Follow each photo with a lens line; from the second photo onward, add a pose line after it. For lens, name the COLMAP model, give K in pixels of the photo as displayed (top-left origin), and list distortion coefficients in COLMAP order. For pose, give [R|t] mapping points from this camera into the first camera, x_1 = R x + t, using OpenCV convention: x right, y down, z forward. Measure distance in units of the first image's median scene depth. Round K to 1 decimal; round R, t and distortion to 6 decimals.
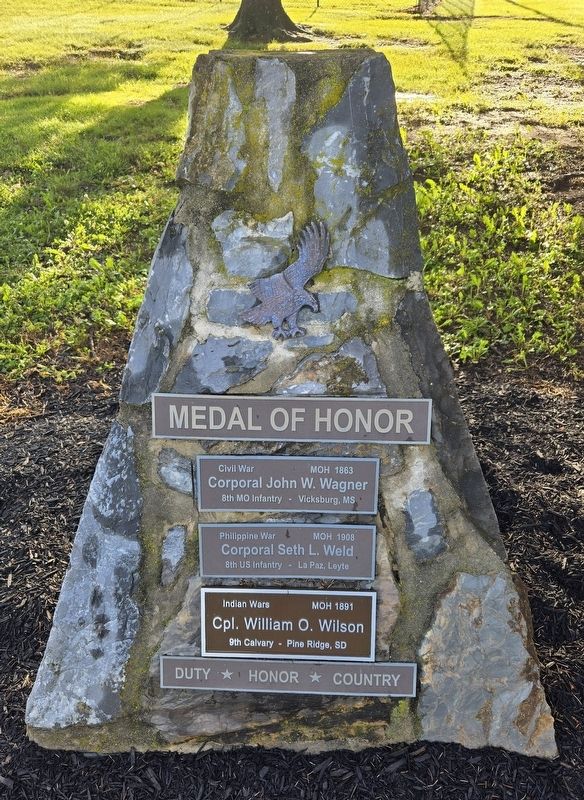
lens RADIAL K [[611.8, 0, 293.8], [0, 611.8, 402.9], [0, 0, 1]] dist [0.034290, -0.001789]
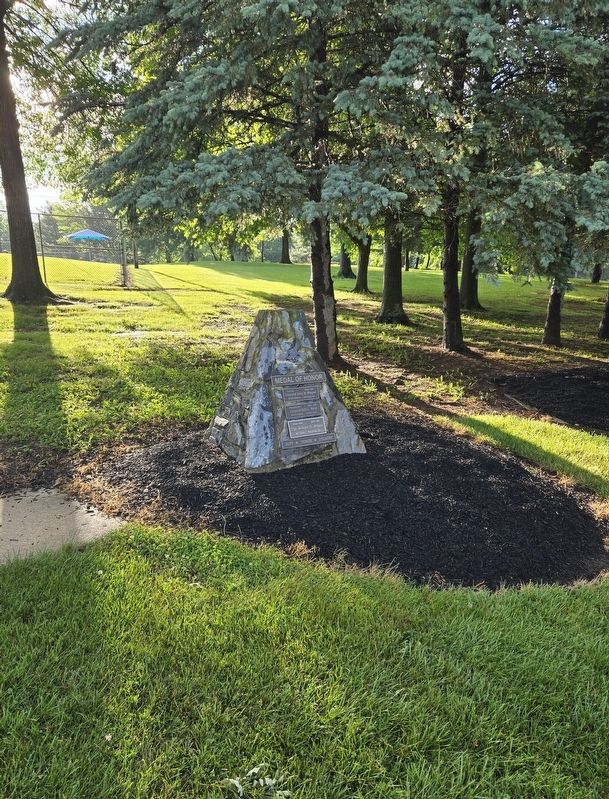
lens RADIAL K [[577.8, 0, 304.0], [0, 577.8, 398.5], [0, 0, 1]] dist [0.000261, 0.000370]
pose [[0.858727, -0.097735, 0.503027, -2.031223], [0.269476, 0.921077, -0.281069, 1.301140], [-0.435857, 0.376915, 0.817291, -2.345821]]
